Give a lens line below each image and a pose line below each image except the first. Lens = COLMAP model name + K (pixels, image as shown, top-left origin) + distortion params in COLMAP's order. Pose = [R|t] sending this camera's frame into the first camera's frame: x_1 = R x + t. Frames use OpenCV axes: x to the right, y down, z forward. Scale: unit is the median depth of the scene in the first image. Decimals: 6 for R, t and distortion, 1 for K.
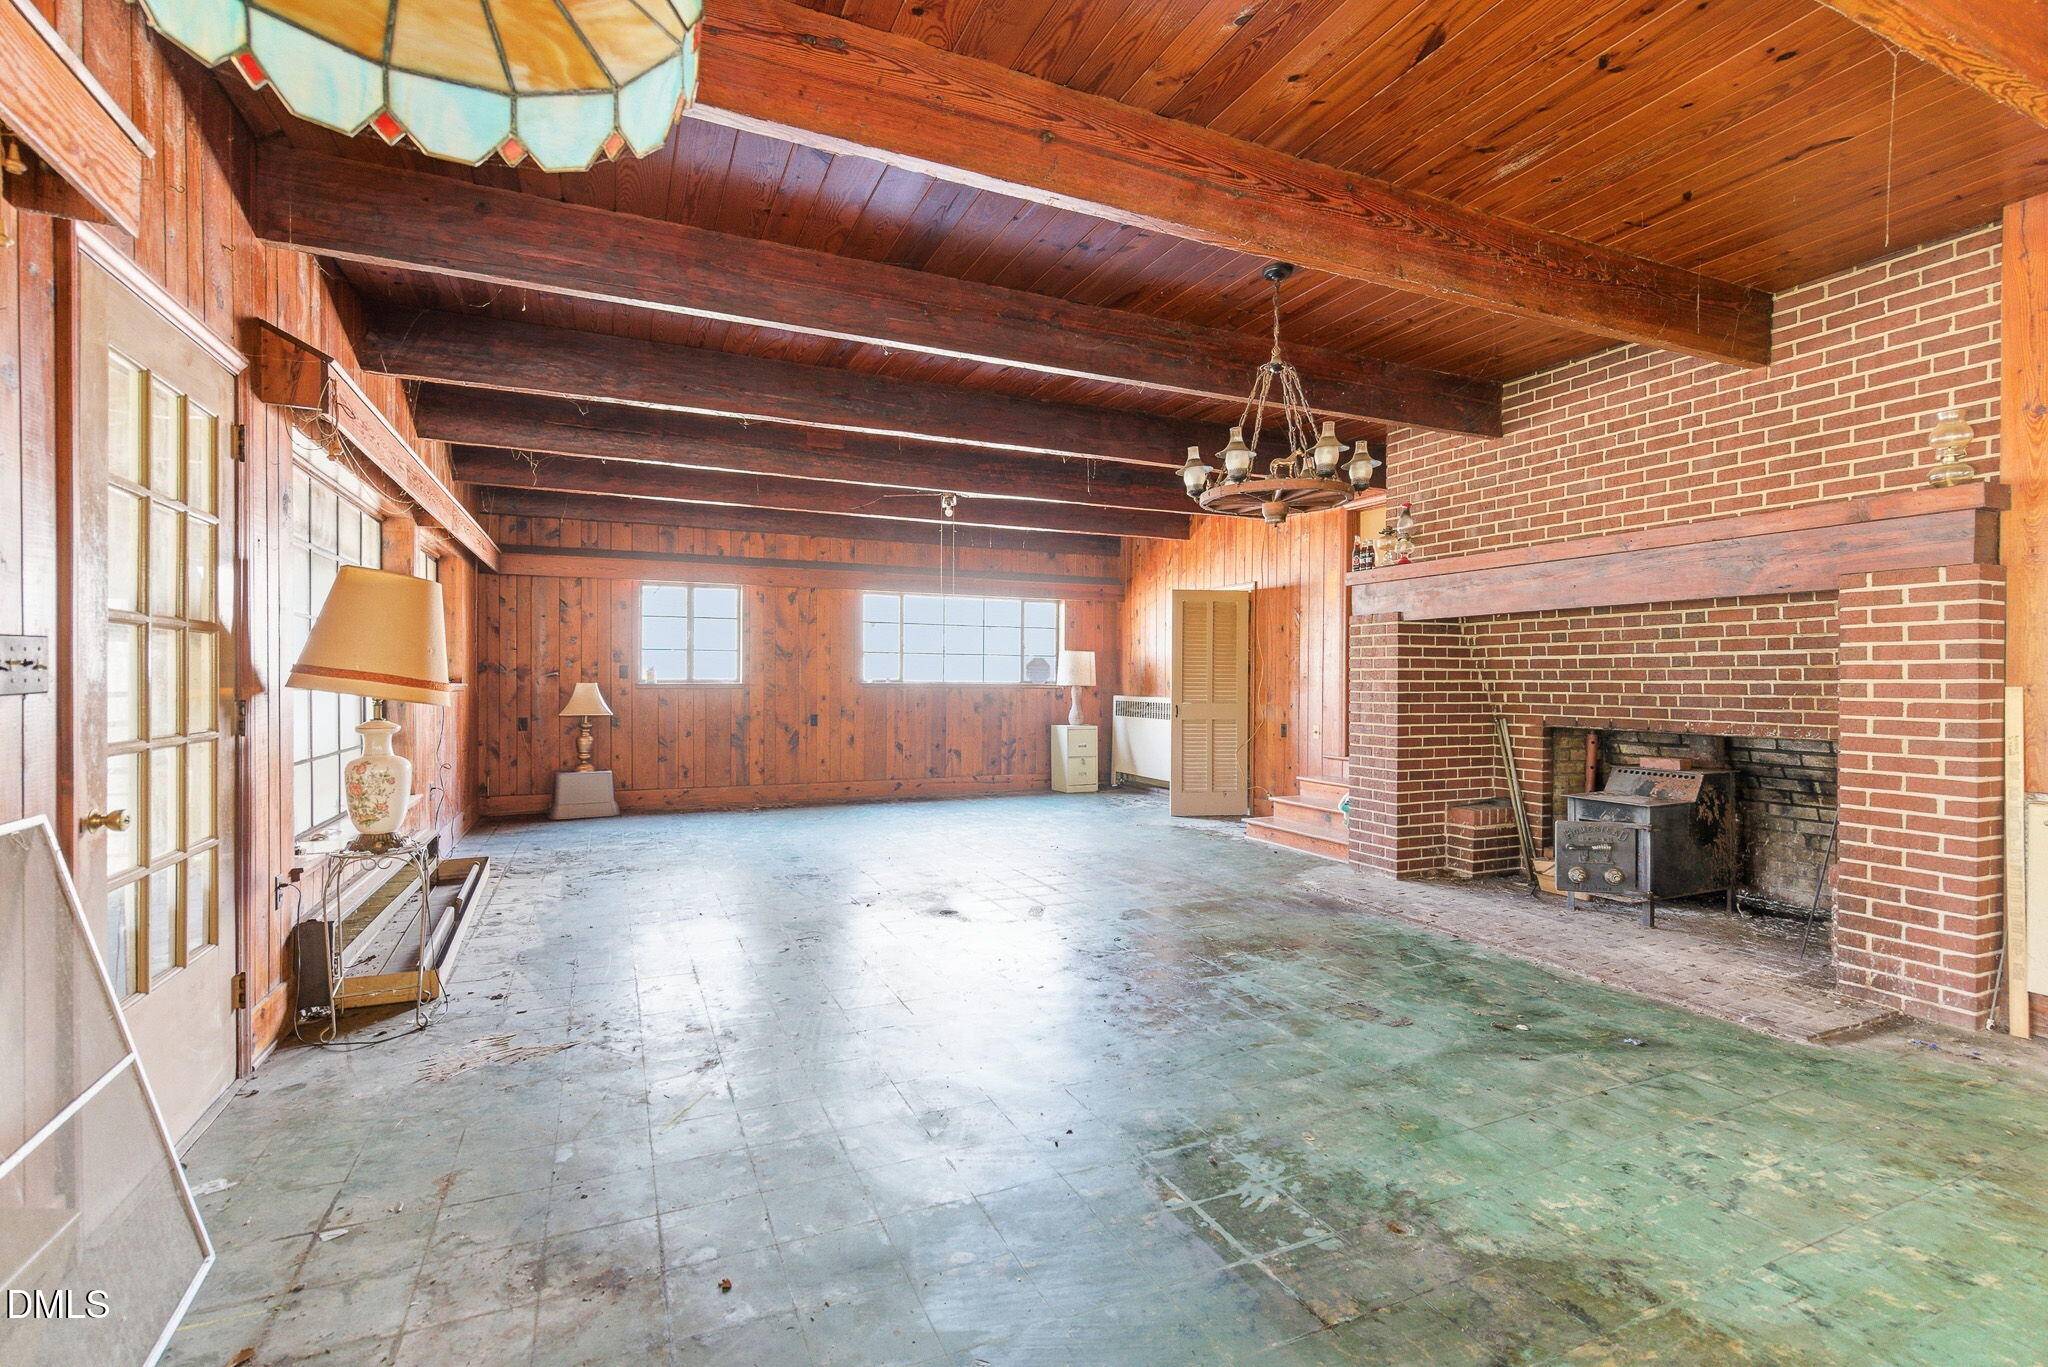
lens RADIAL K [[928.4, 0, 1022.9], [0, 928.4, 684.4], [0, 0, 1]] dist [0.004416, -0.002370]
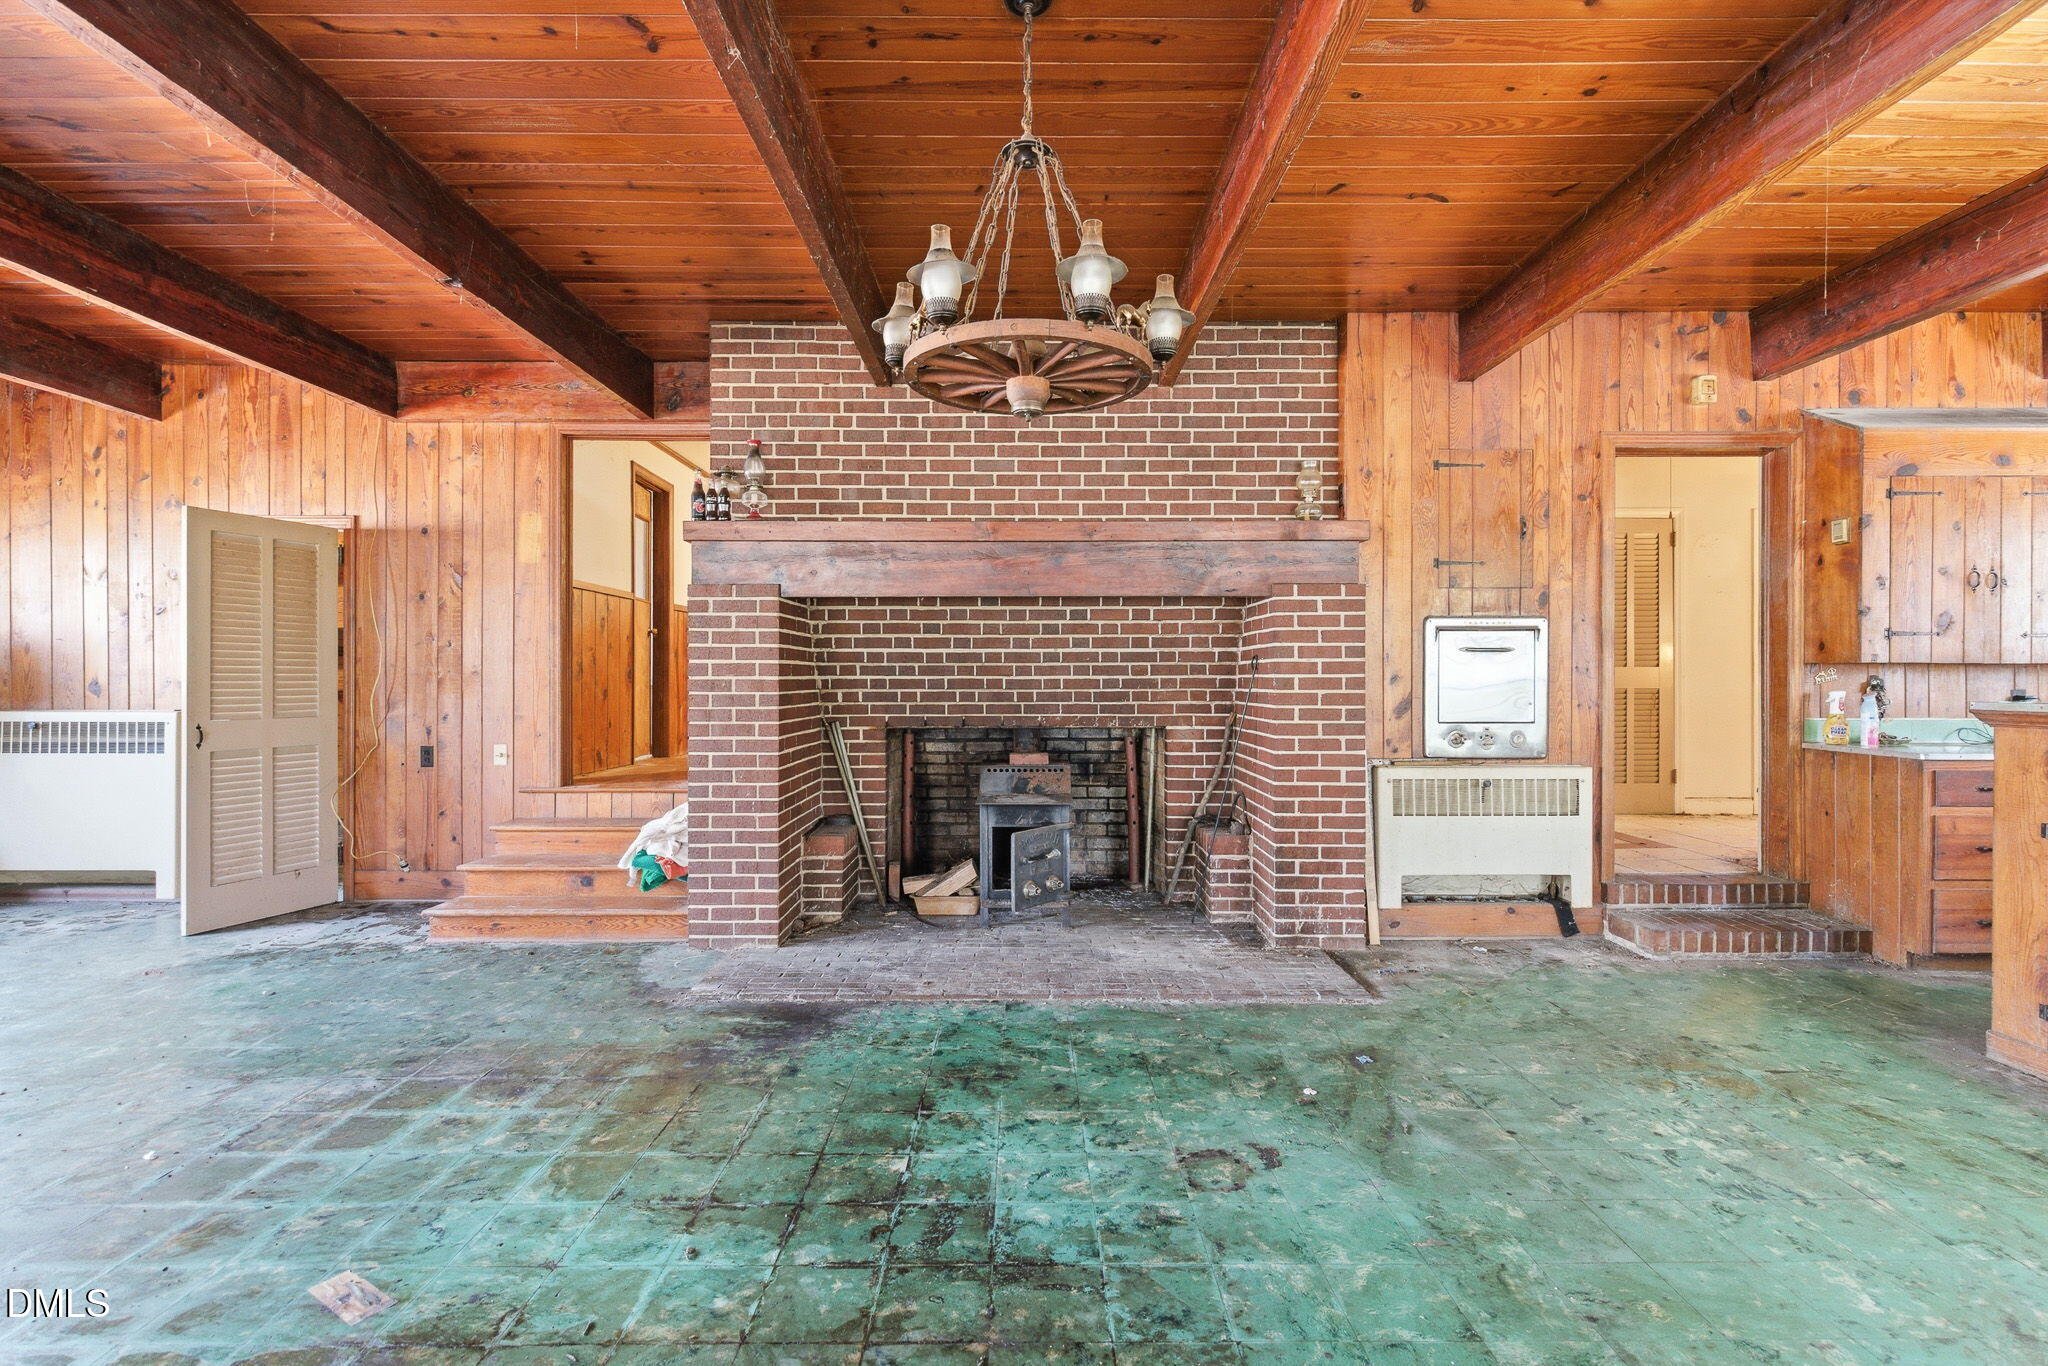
lens RADIAL K [[928.4, 0, 1020.2], [0, 928.4, 676.1], [0, 0, 1]] dist [0.004416, -0.002370]
pose [[0.404617, -0.004363, 0.914476, -0.200354], [0.007188, 0.999973, 0.001590, -0.004939], [-0.914458, 0.005930, 0.404637, 0.542863]]
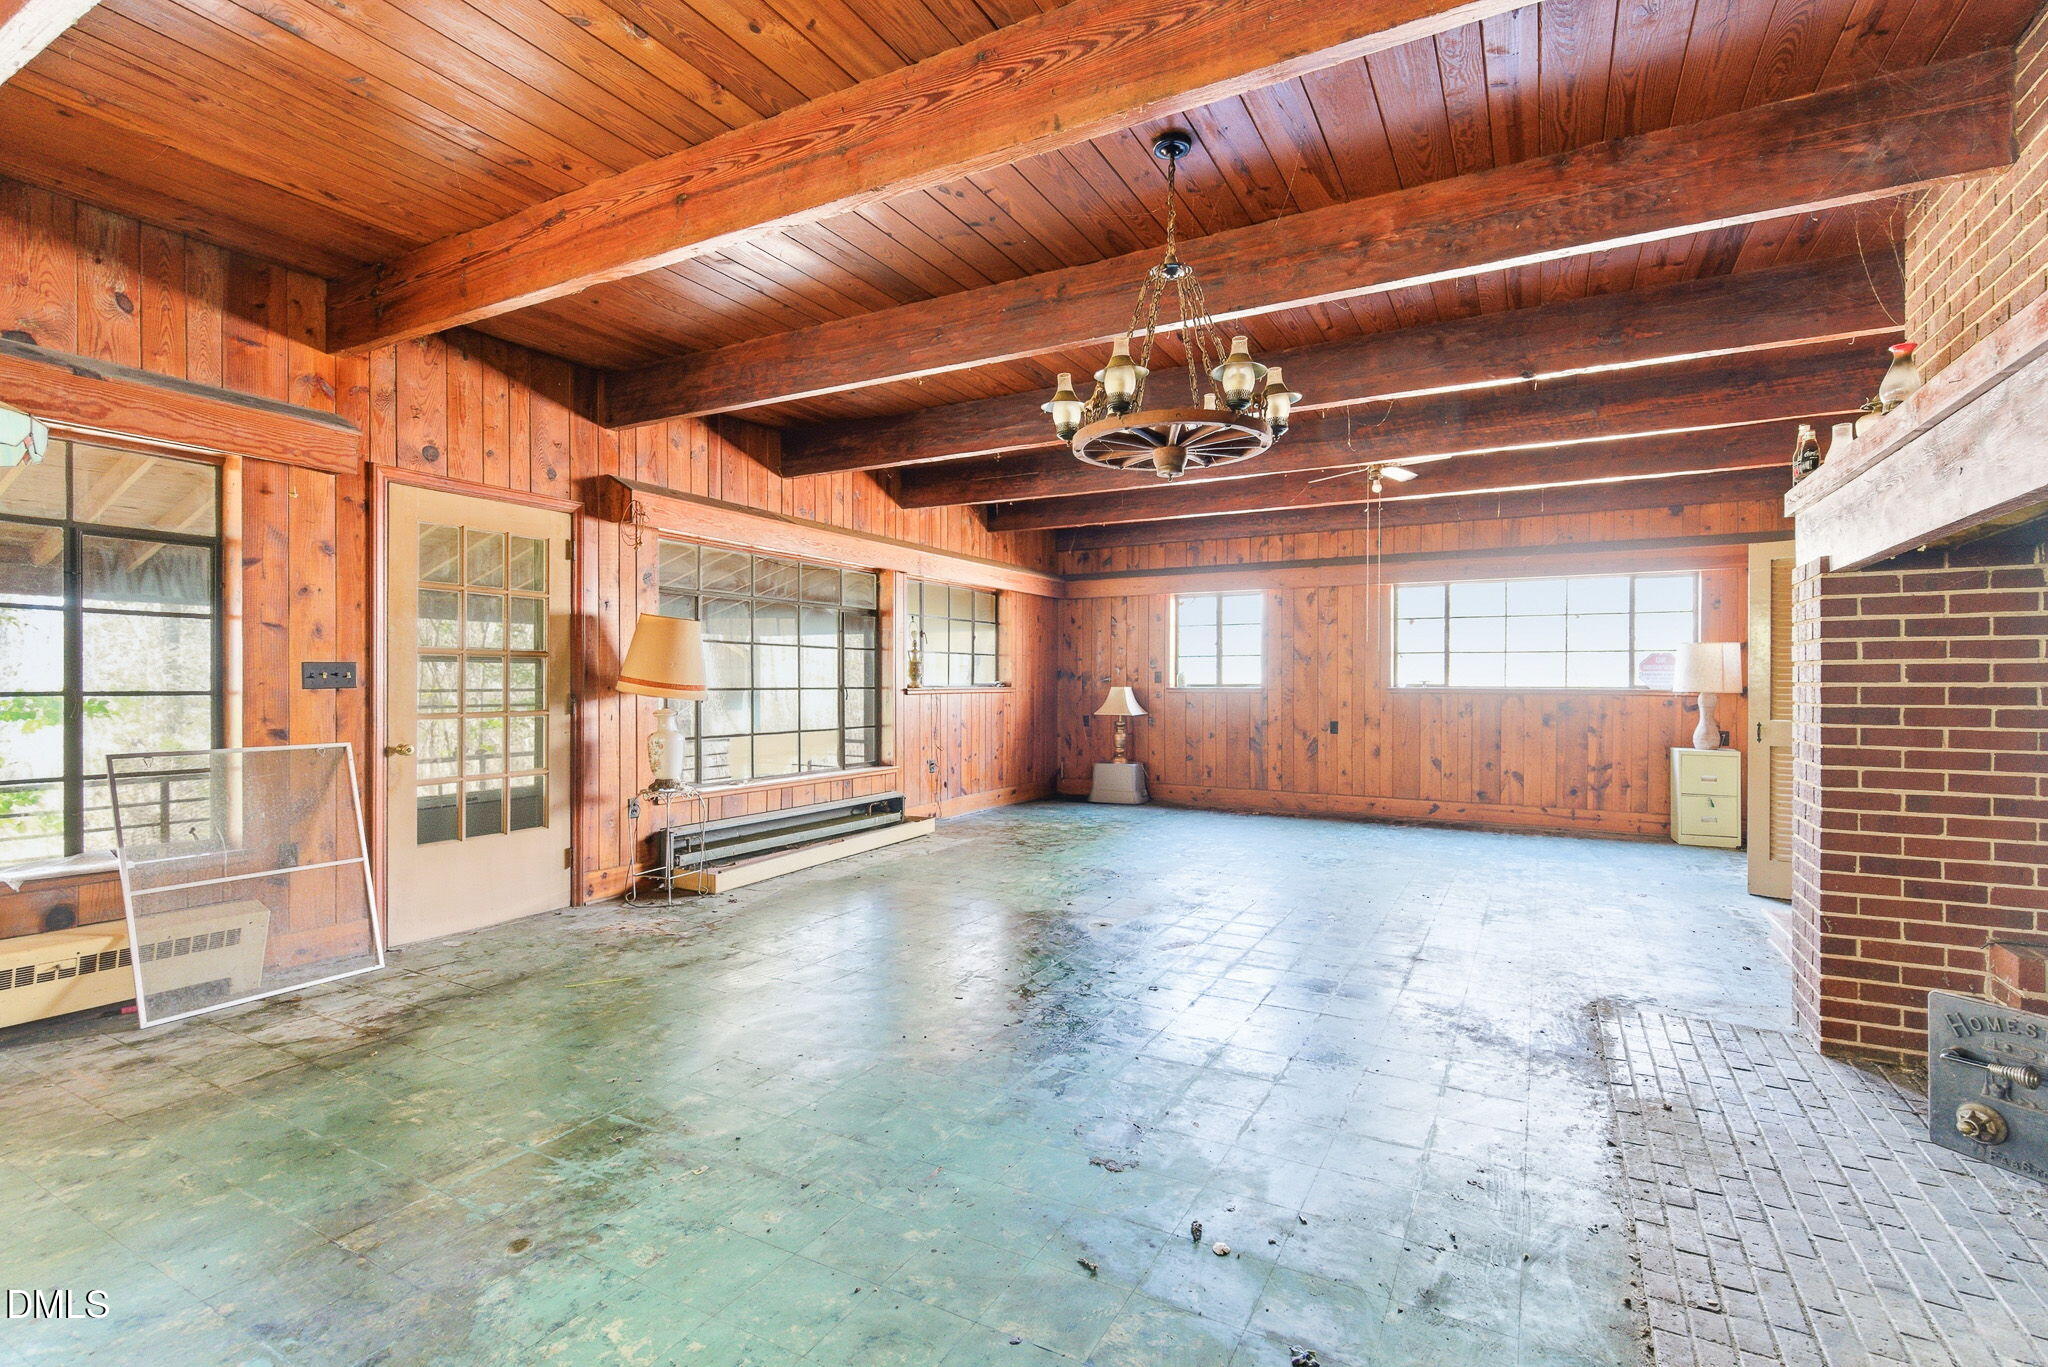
lens RADIAL K [[928.4, 0, 1028.1], [0, 928.4, 682.0], [0, 0, 1]] dist [0.004416, -0.002370]
pose [[0.604207, -0.002961, -0.796822, 0.574951], [-0.004574, 0.999964, -0.007184, 0.001404], [0.796814, 0.007985, 0.604172, 0.320195]]
